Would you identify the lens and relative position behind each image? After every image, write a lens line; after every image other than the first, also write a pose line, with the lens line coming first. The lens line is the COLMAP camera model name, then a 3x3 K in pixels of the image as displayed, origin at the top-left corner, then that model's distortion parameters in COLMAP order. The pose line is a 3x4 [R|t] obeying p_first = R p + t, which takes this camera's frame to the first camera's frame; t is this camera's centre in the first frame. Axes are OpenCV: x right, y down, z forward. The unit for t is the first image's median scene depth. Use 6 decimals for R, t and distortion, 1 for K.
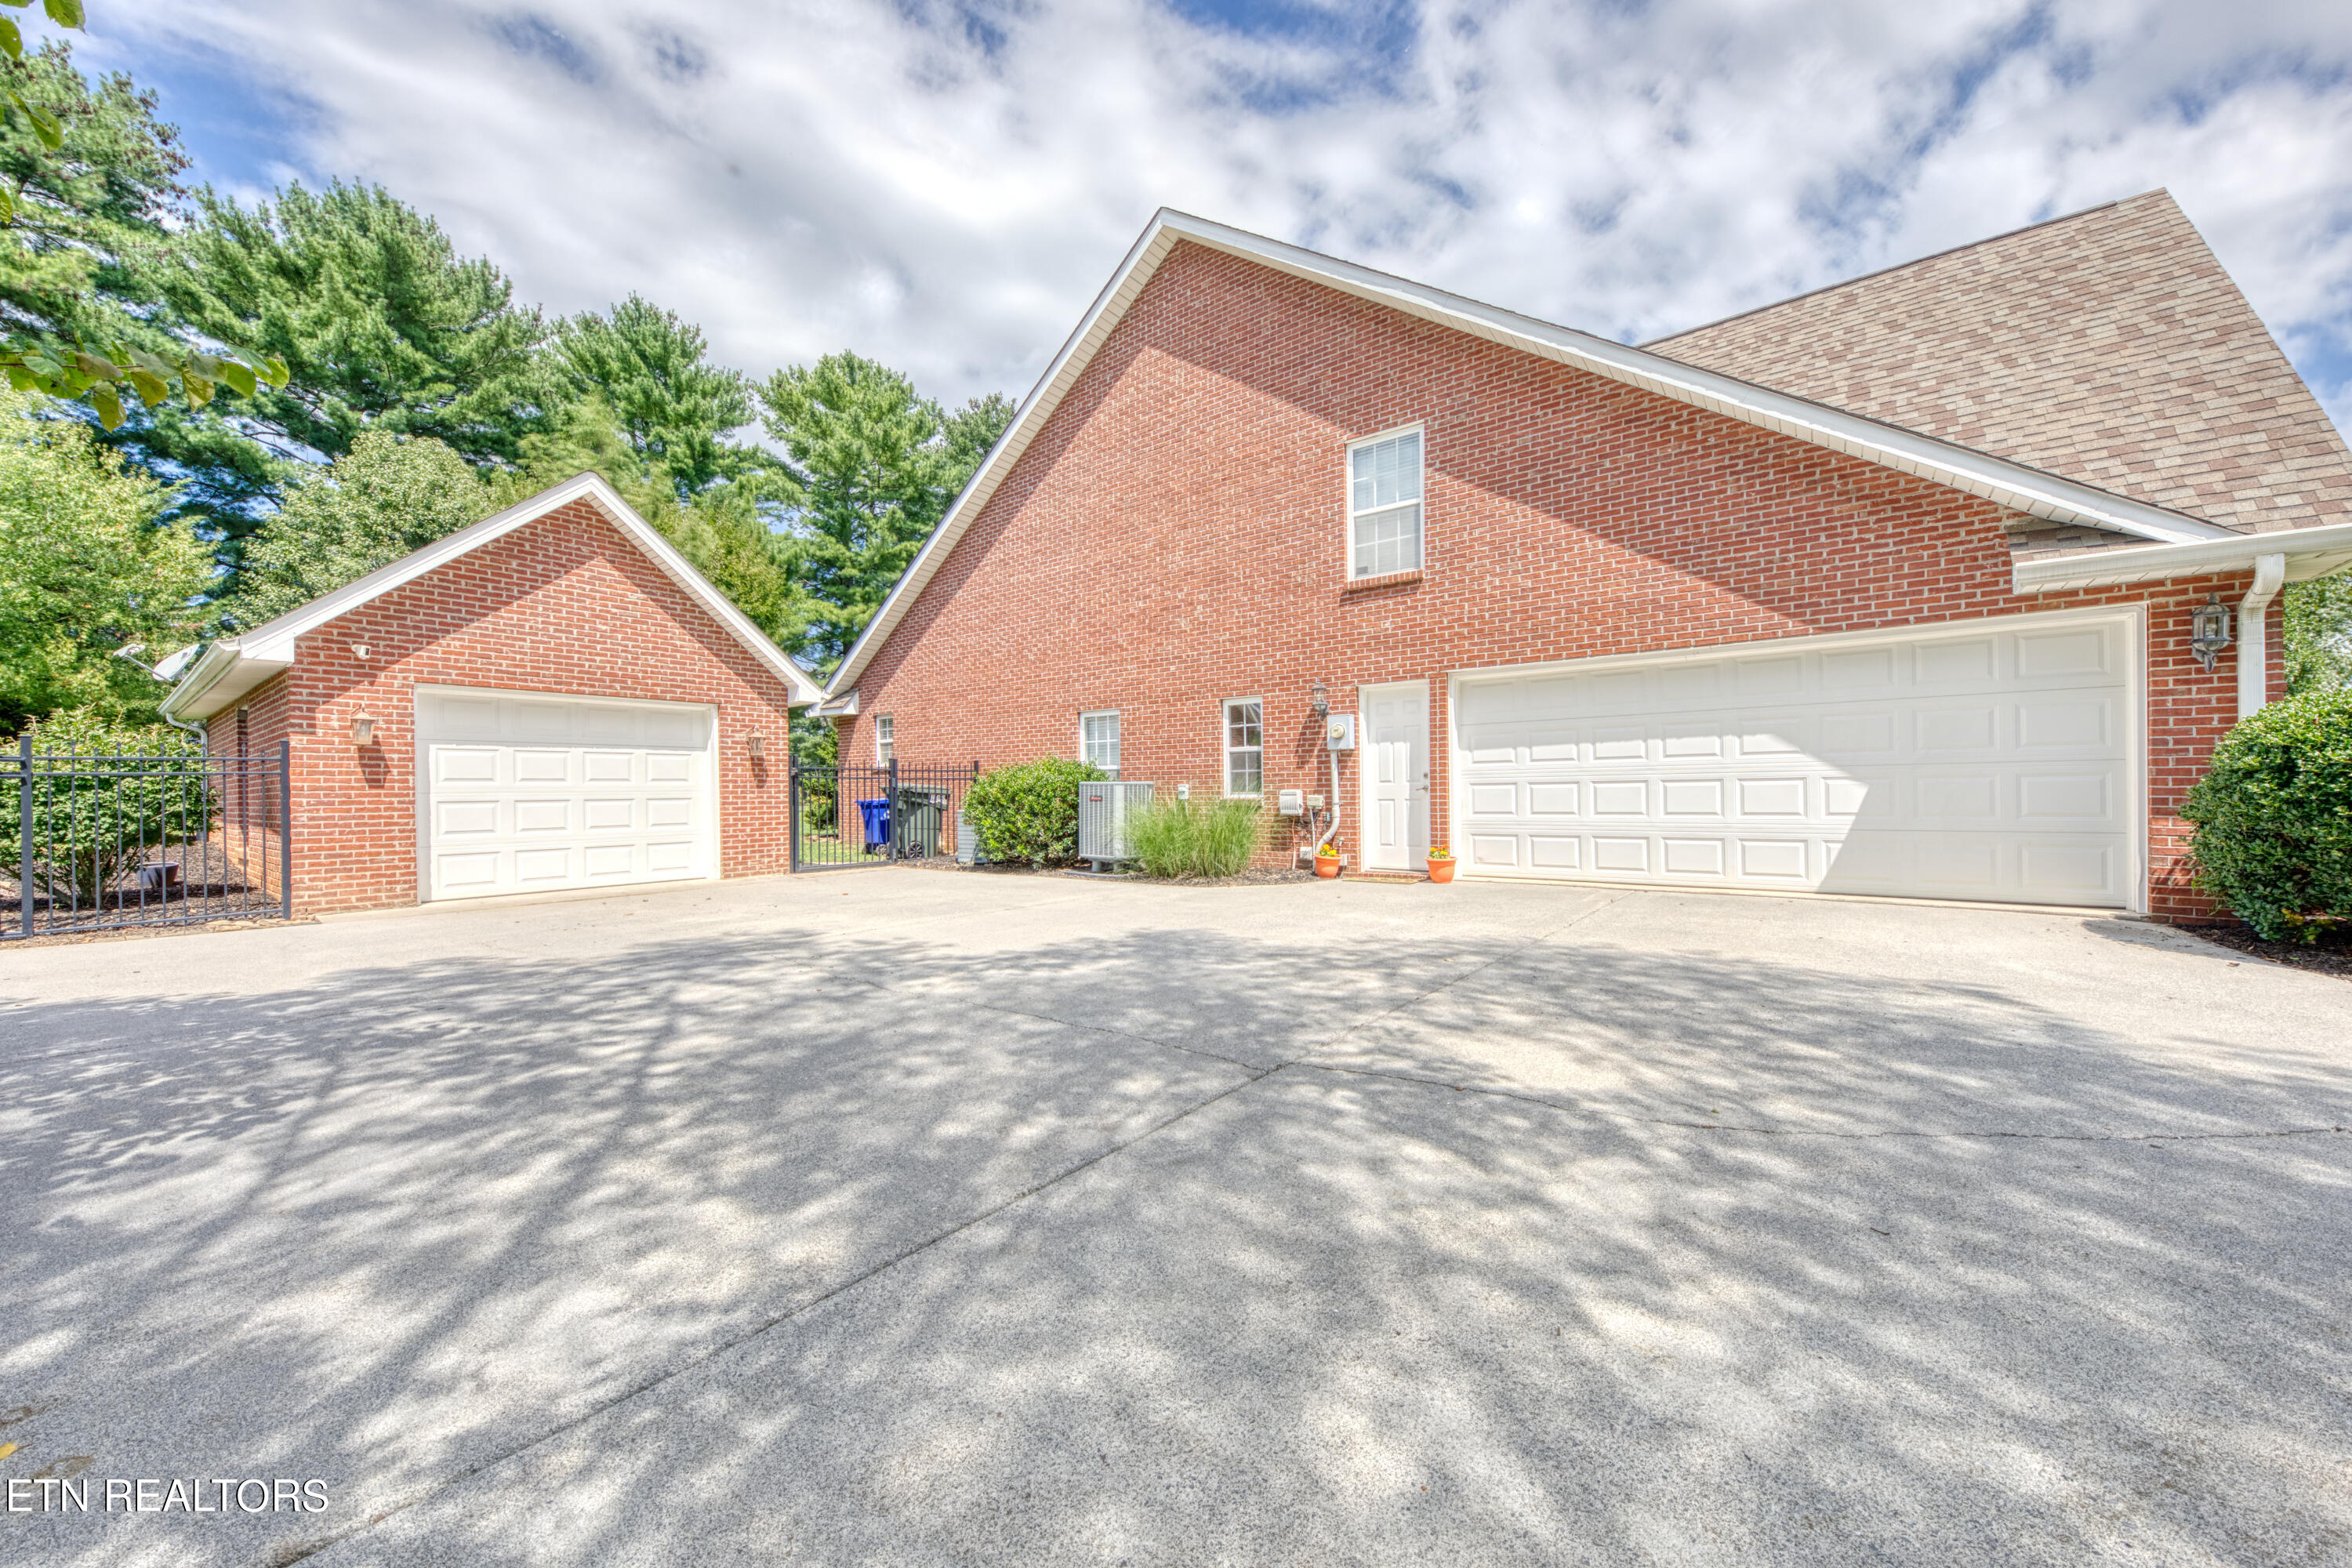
lens RADIAL K [[835.4, 0, 1192.6], [0, 835.4, 790.5], [0, 0, 1]] dist [0.003146, 0.000061]
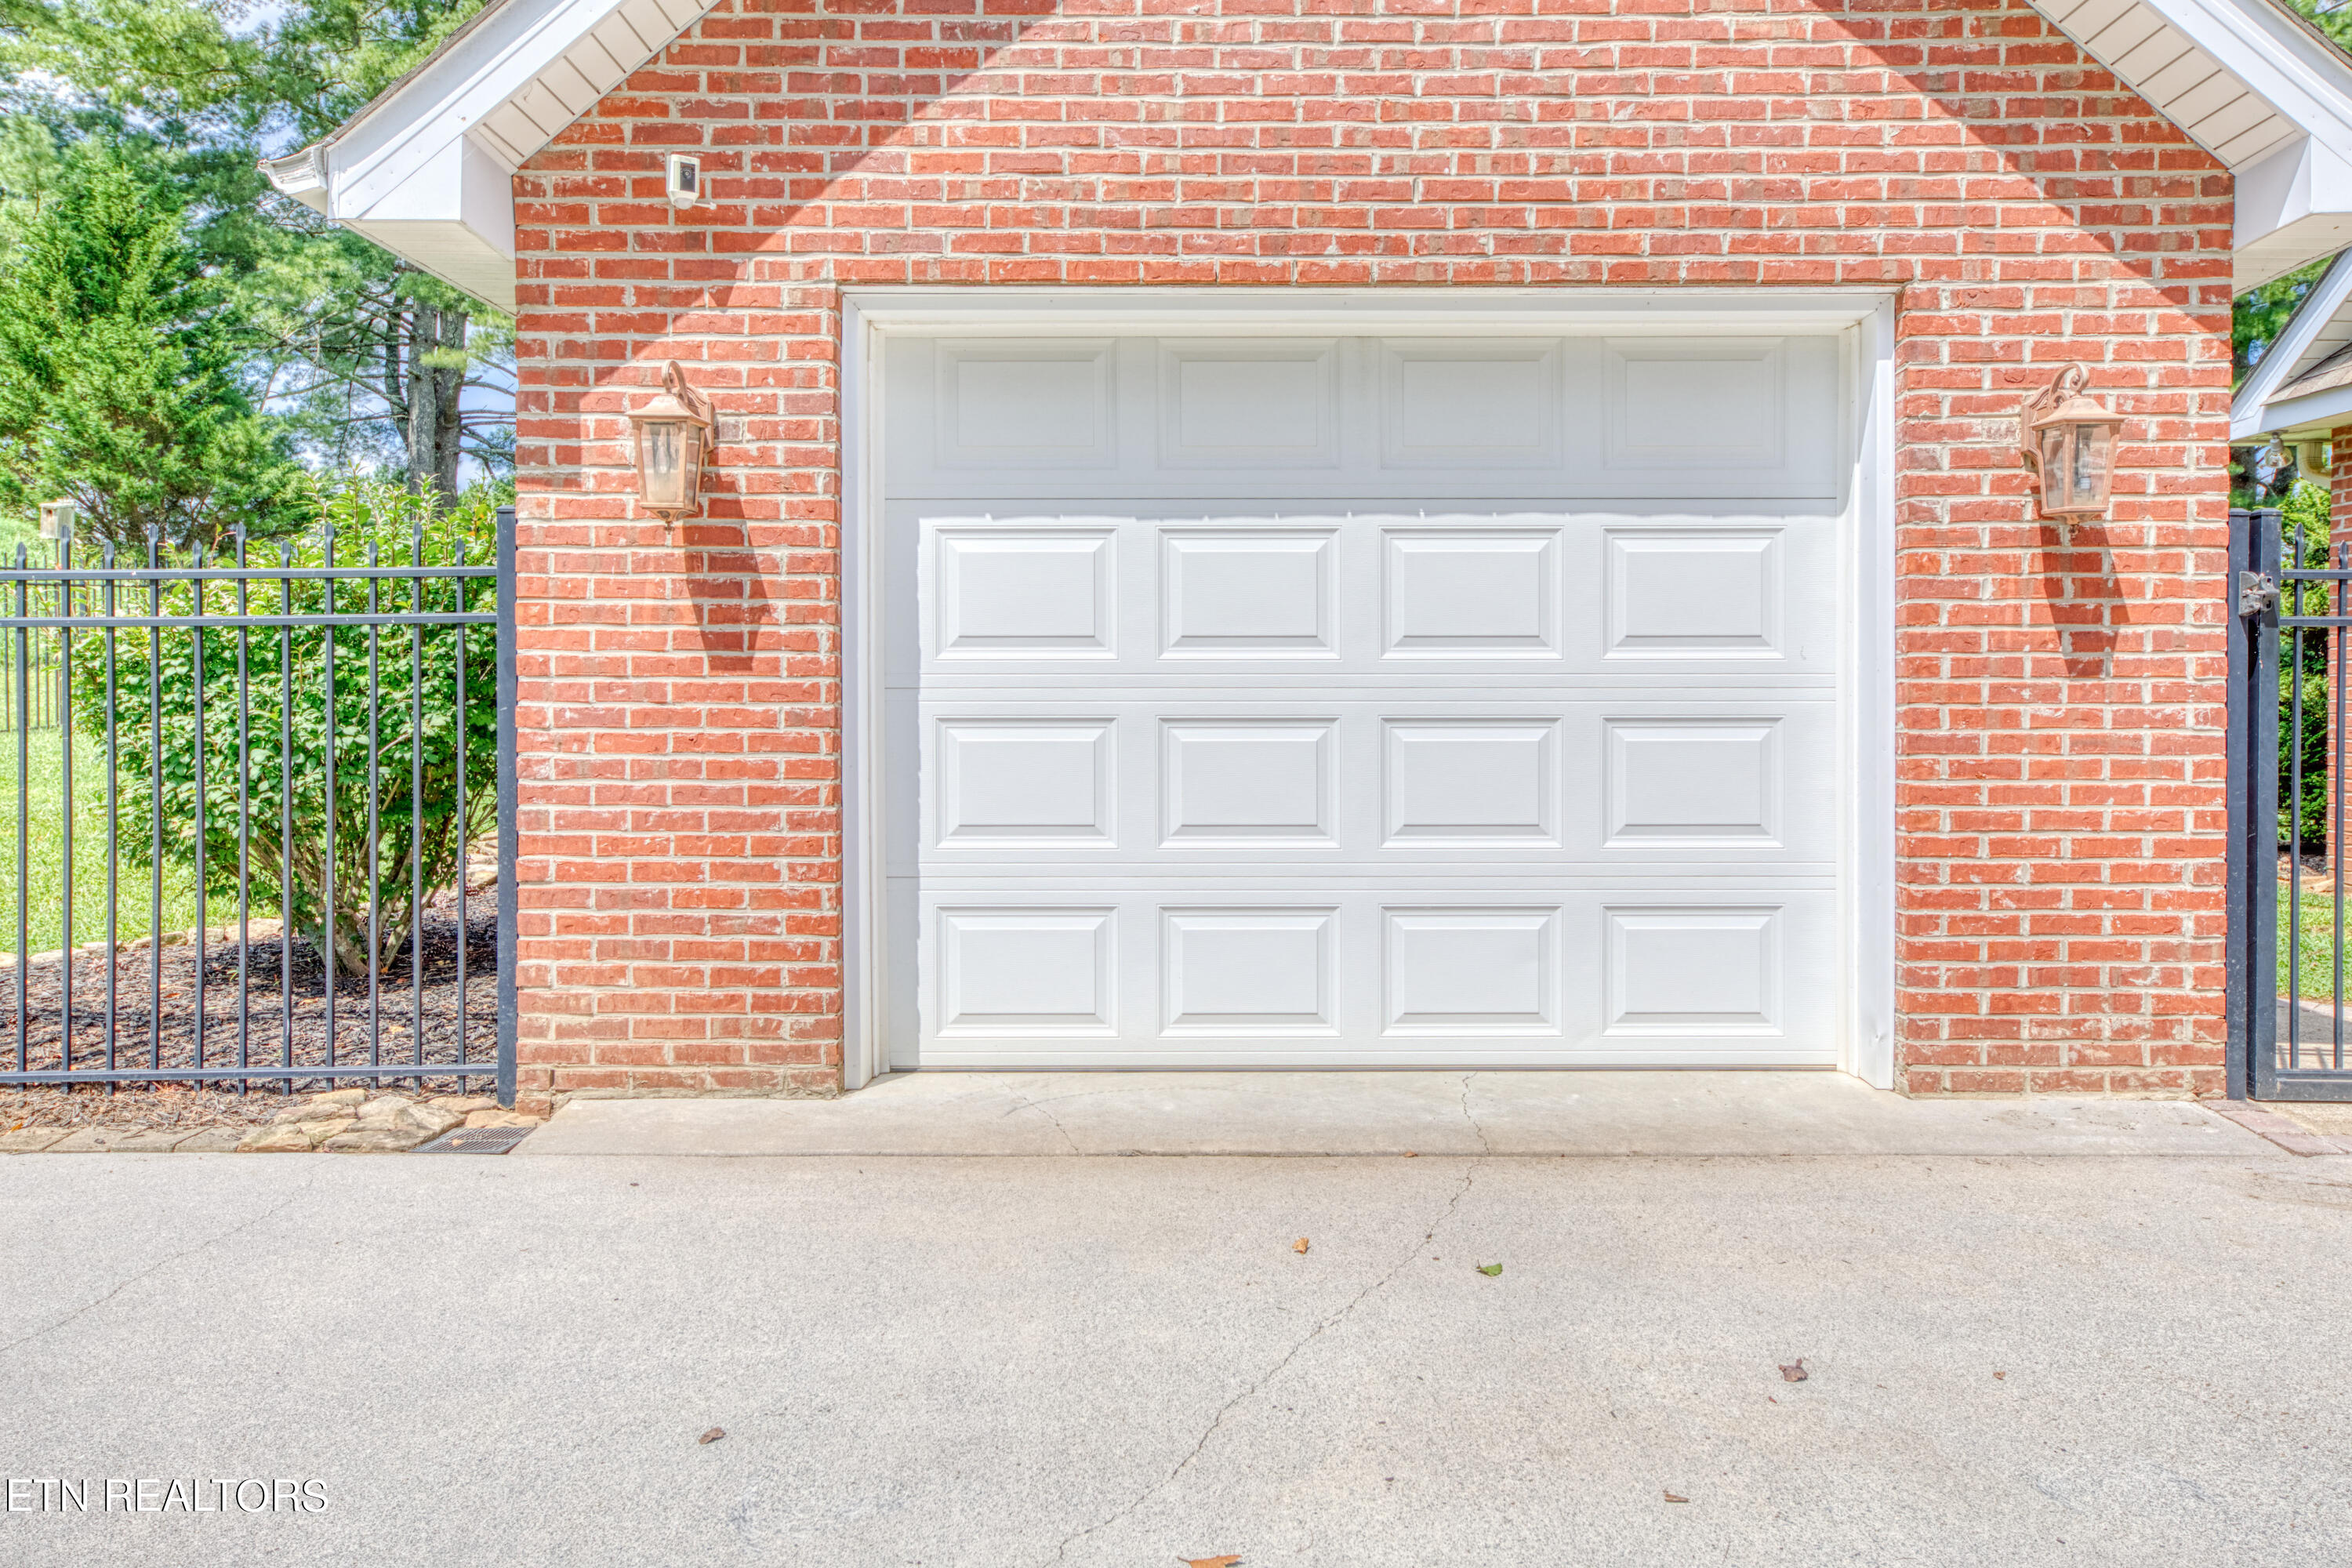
lens RADIAL K [[1632.6, 0, 1180.9], [0, 1632.6, 773.7], [0, 0, 1]] dist [0.001776, 0.001489]
pose [[0.572868, 0.022321, -0.819344, -0.397061], [-0.006018, 0.999717, 0.023027, 0.017706], [0.819626, -0.008261, 0.572840, 0.740651]]
